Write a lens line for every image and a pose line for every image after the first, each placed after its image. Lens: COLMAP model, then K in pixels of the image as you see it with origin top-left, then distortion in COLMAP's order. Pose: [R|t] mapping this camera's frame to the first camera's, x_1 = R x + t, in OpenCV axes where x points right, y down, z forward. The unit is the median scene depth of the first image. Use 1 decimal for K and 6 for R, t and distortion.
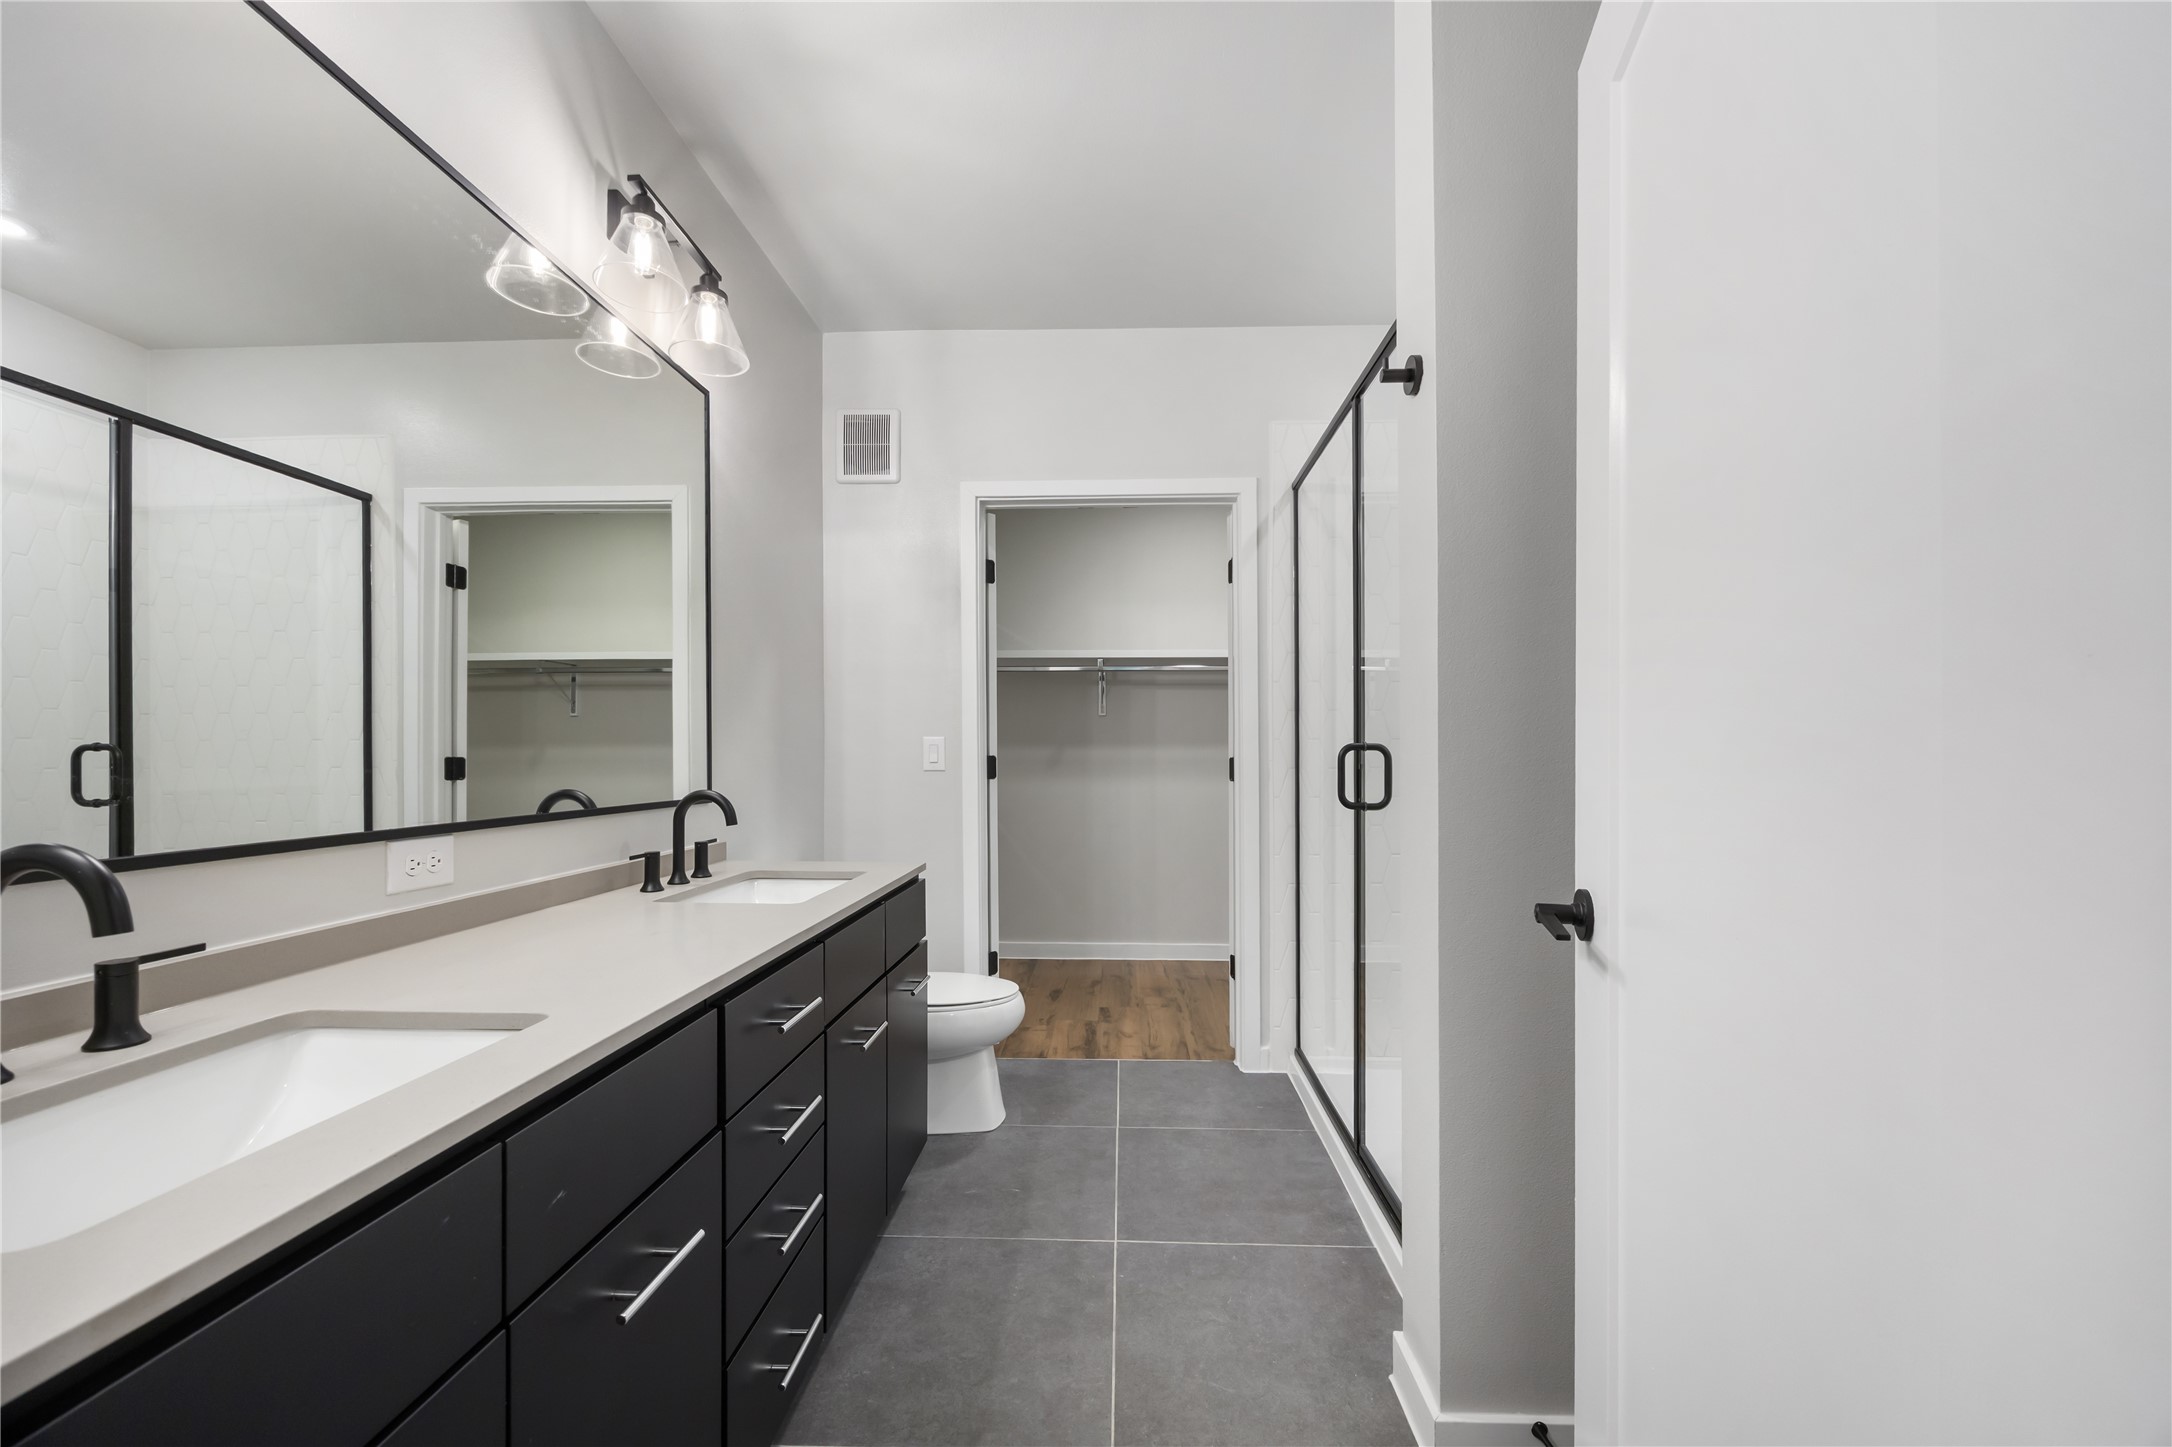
lens RADIAL K [[839.0, 0, 1090.1], [0, 839.0, 755.8], [0, 0, 1]] dist [-0.002398, 0.000259]
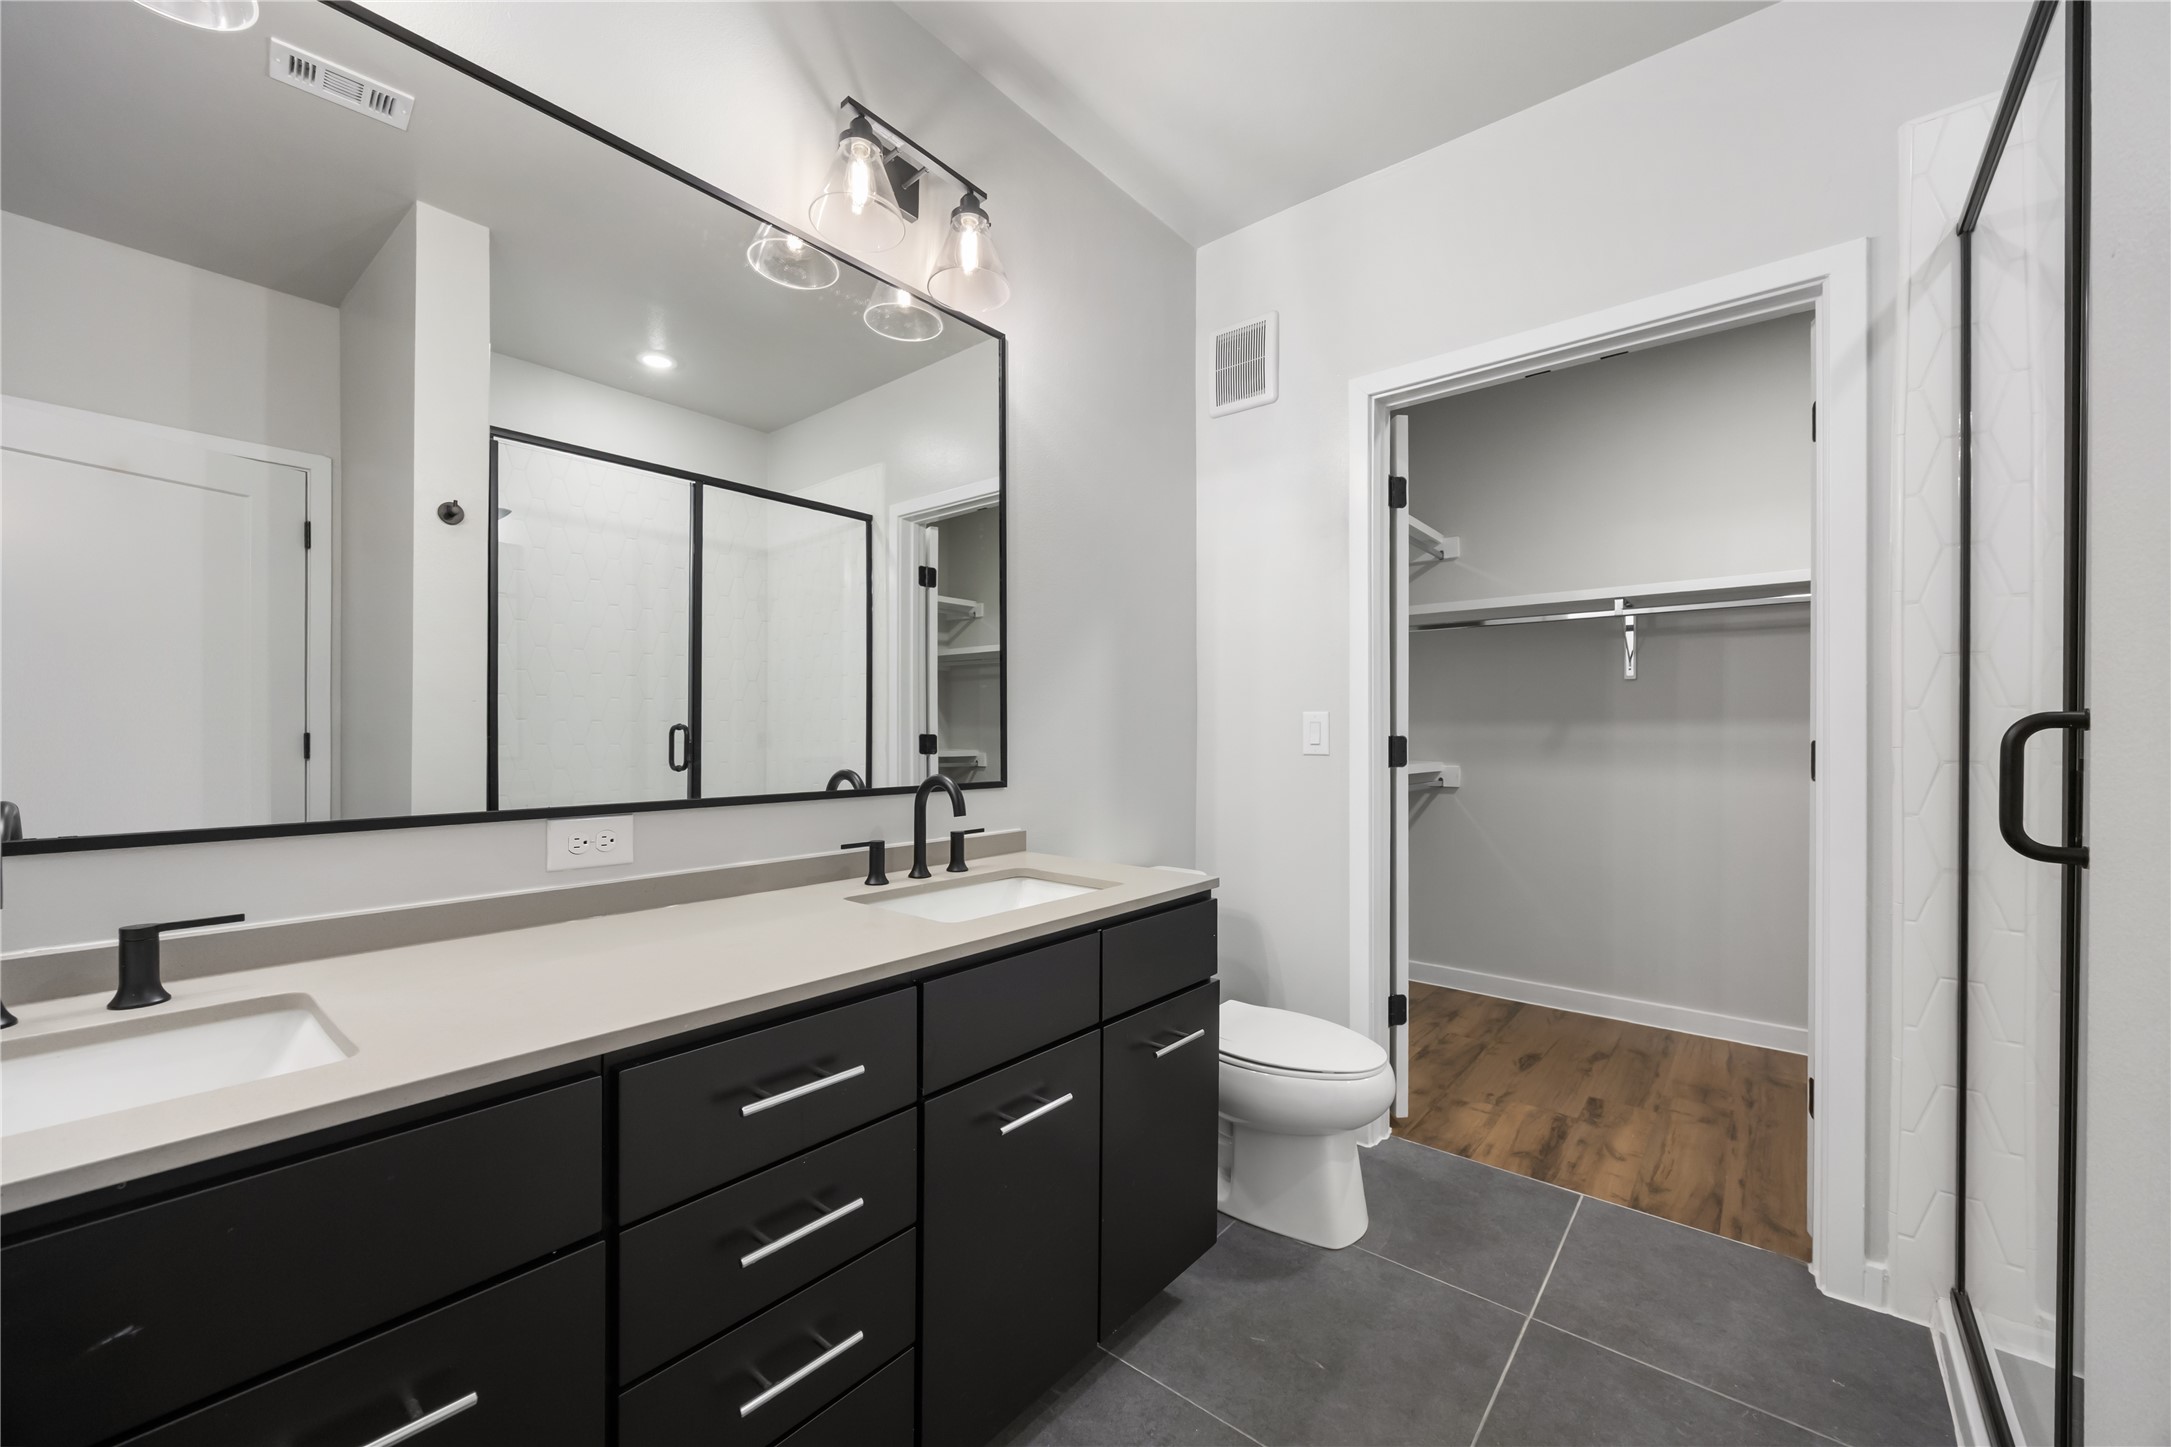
lens RADIAL K [[838.7, 0, 1087.6], [0, 838.7, 739.0], [0, 0, 1]] dist [-0.002398, 0.000259]
pose [[0.794355, 0.008587, -0.607393, 0.125604], [-0.003923, 0.999952, 0.009006, -0.003406], [0.607441, -0.004771, 0.794350, 0.241823]]
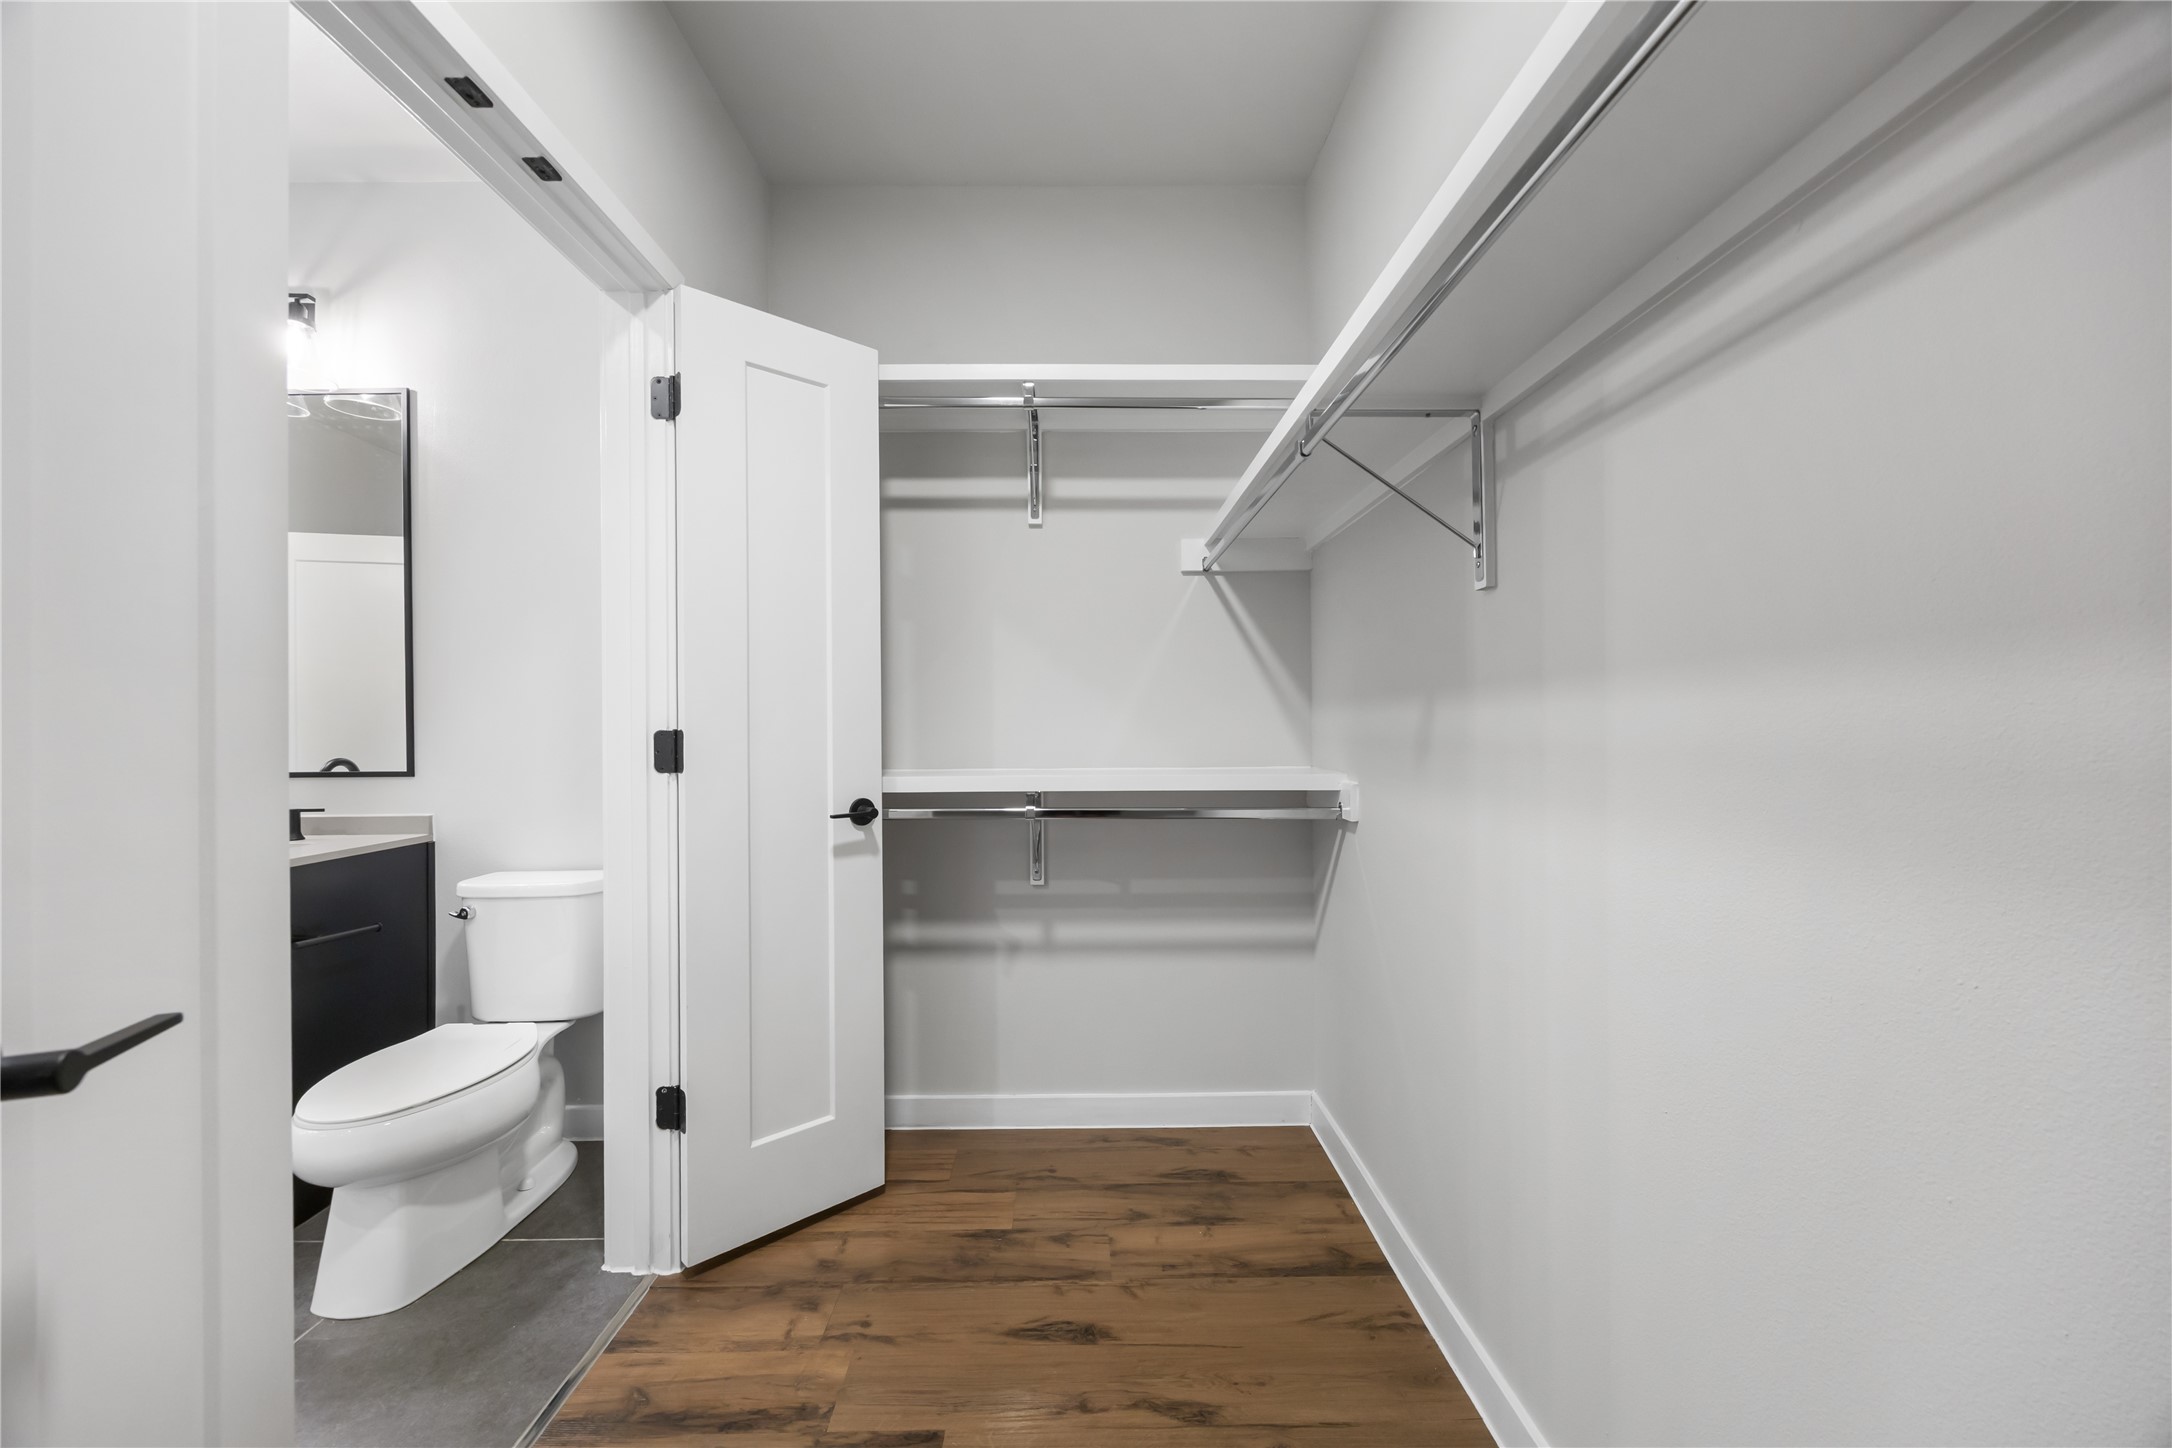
lens RADIAL K [[839.0, 0, 1071.2], [0, 839.0, 720.8], [0, 0, 1]] dist [-0.002398, 0.000259]
pose [[0.045925, -0.000054, -0.998945, 0.465458], [0.007781, 0.999970, 0.000303, -0.004856], [0.998915, -0.007787, 0.045924, 1.301024]]
